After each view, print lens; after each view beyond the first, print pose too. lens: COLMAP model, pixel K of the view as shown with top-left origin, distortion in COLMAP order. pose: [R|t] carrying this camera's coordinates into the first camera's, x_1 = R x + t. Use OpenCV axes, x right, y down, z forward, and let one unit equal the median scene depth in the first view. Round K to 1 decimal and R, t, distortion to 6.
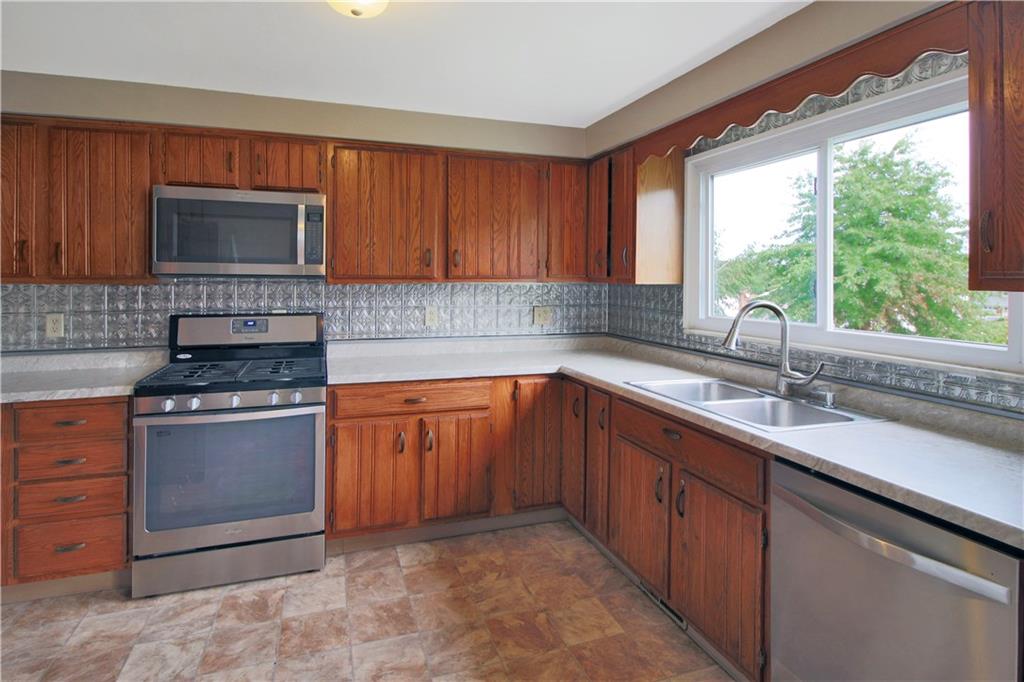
lens RADIAL K [[530.8, 0, 515.0], [0, 530.8, 283.0], [0, 0, 1]] dist [-0.014839, -0.000139]
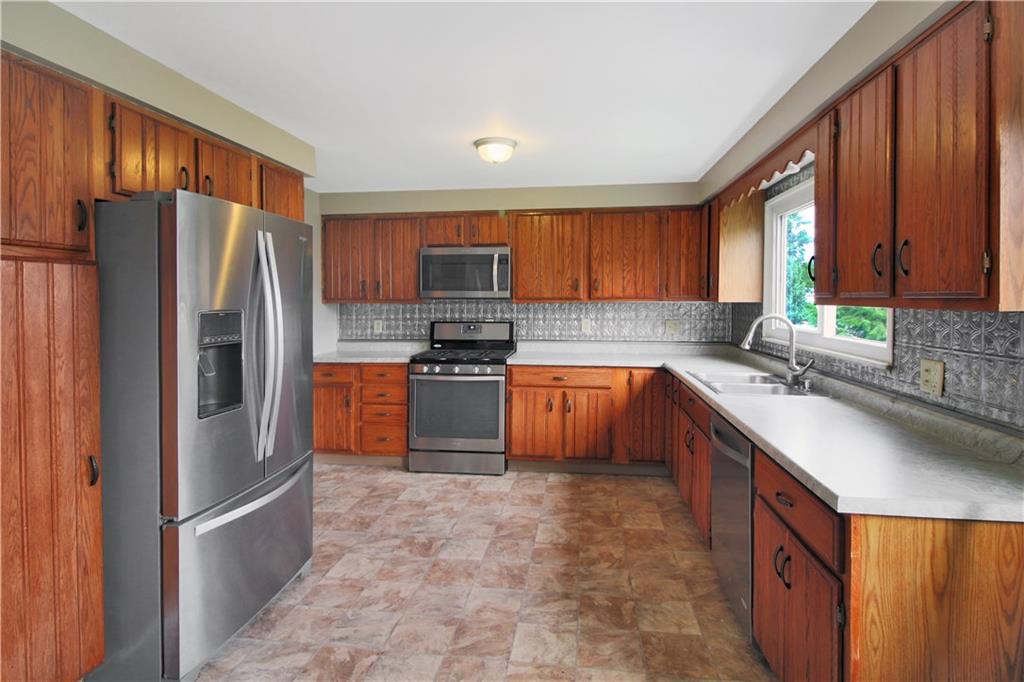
lens RADIAL K [[530.8, 0, 511.9], [0, 530.8, 308.0], [0, 0, 1]] dist [-0.014839, -0.000139]
pose [[0.884272, 0.000474, -0.466972, 0.399544], [0.004497, 0.999944, 0.009531, 0.001451], [0.466951, -0.010528, 0.884221, -0.416585]]
